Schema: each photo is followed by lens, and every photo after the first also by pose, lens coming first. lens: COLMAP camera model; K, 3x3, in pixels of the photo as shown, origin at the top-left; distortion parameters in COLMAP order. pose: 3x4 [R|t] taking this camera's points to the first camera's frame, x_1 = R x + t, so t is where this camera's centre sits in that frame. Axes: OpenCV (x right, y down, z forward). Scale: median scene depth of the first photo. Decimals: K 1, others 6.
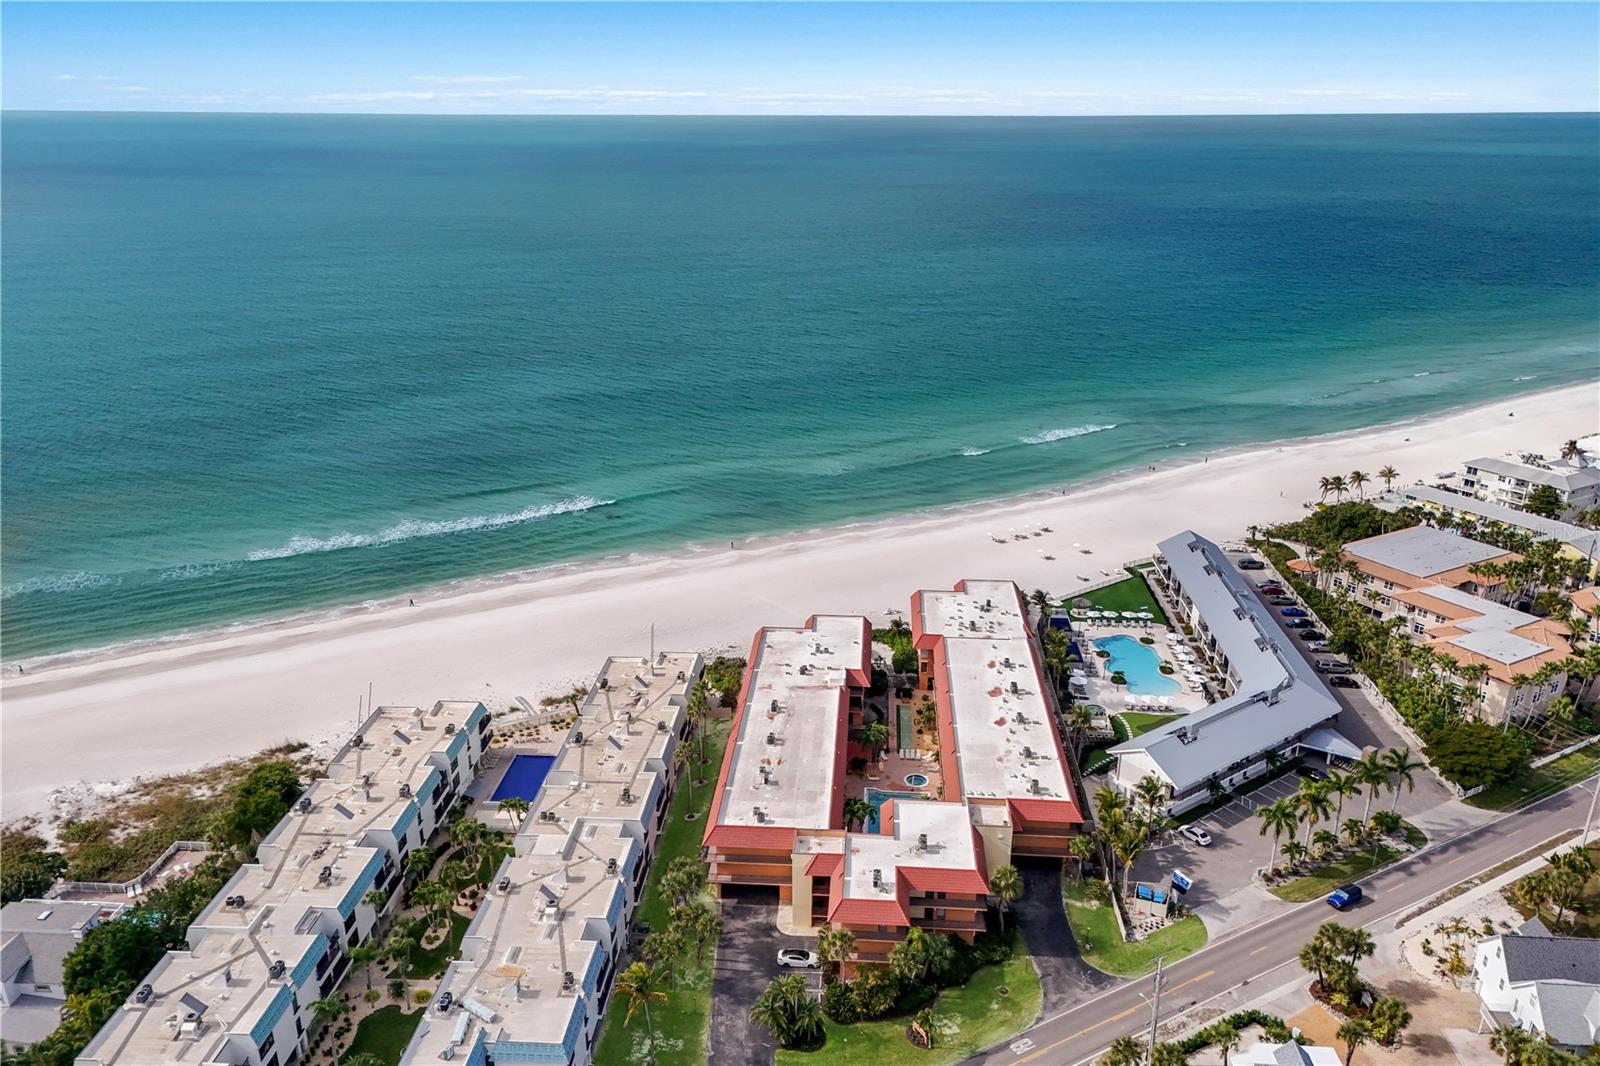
lens RADIAL K [[1197.2, 0, 787.8], [0, 1197.2, 563.8], [0, 0, 1]] dist [0.043021, -0.006732]
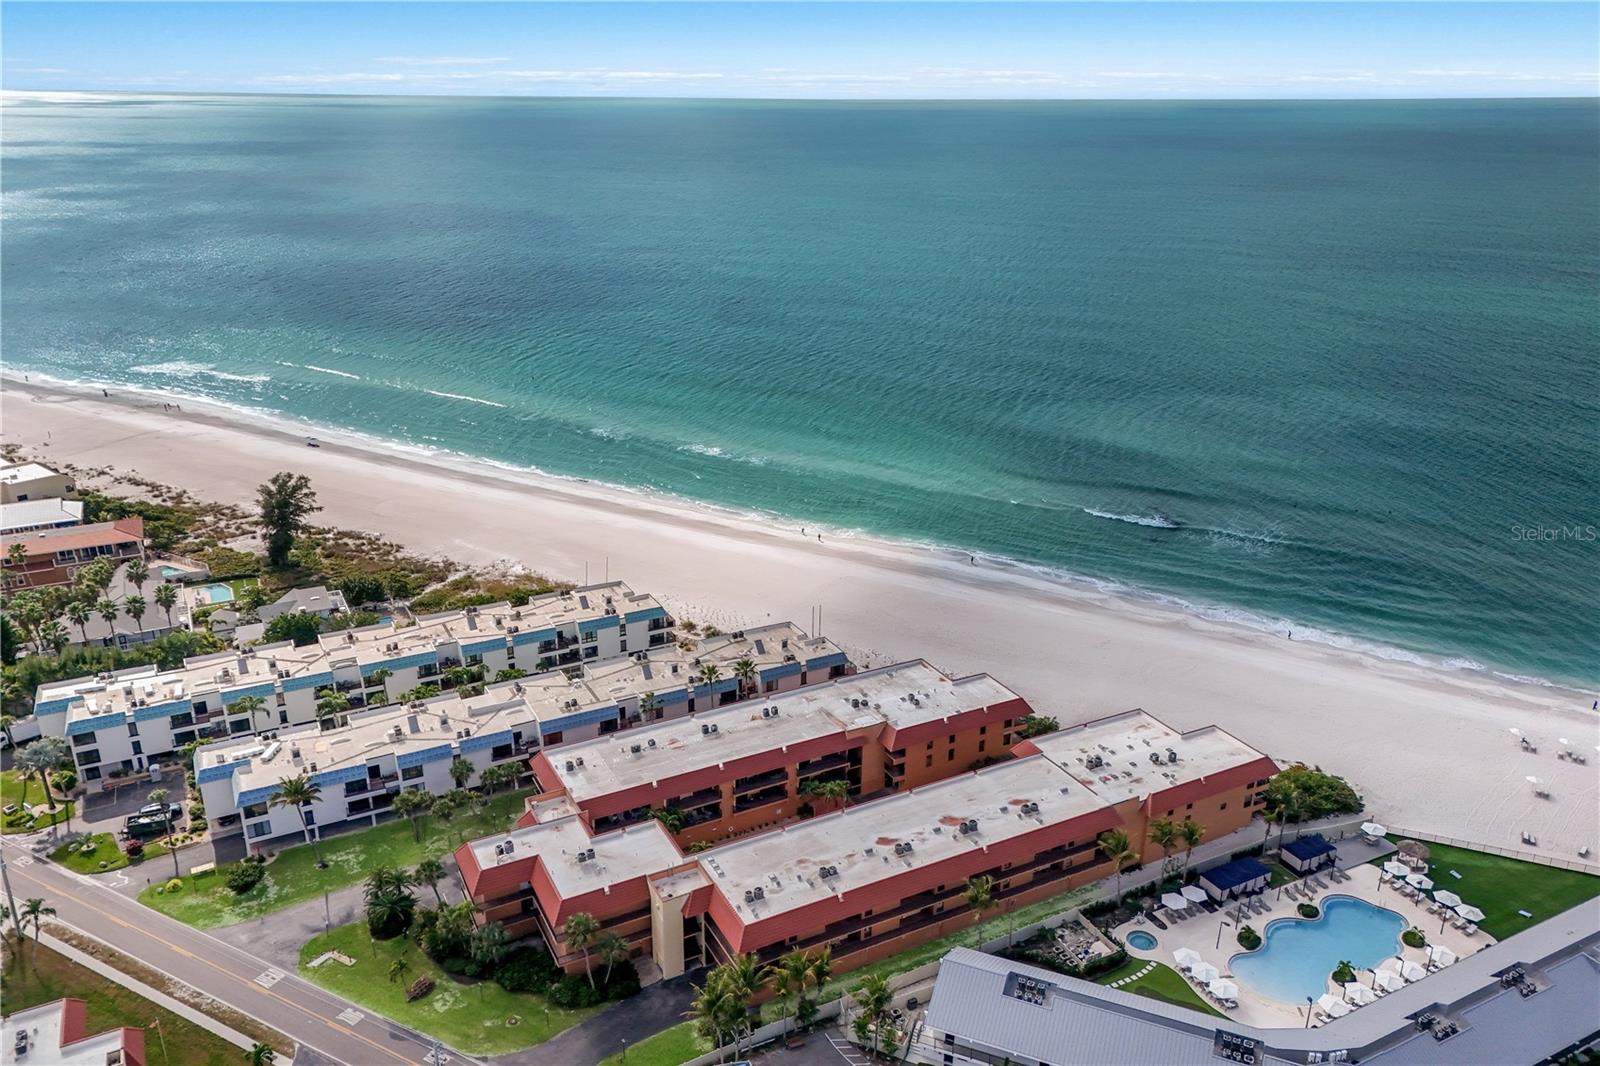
lens RADIAL K [[1191.0, 0, 794.1], [0, 1191.0, 546.6], [0, 0, 1]] dist [0.081245, -0.083538]
pose [[0.524059, 0.307493, -0.794236, 0.662832], [-0.305709, 0.938318, 0.161559, -0.153576], [0.794924, 0.158139, 0.585737, 0.397589]]
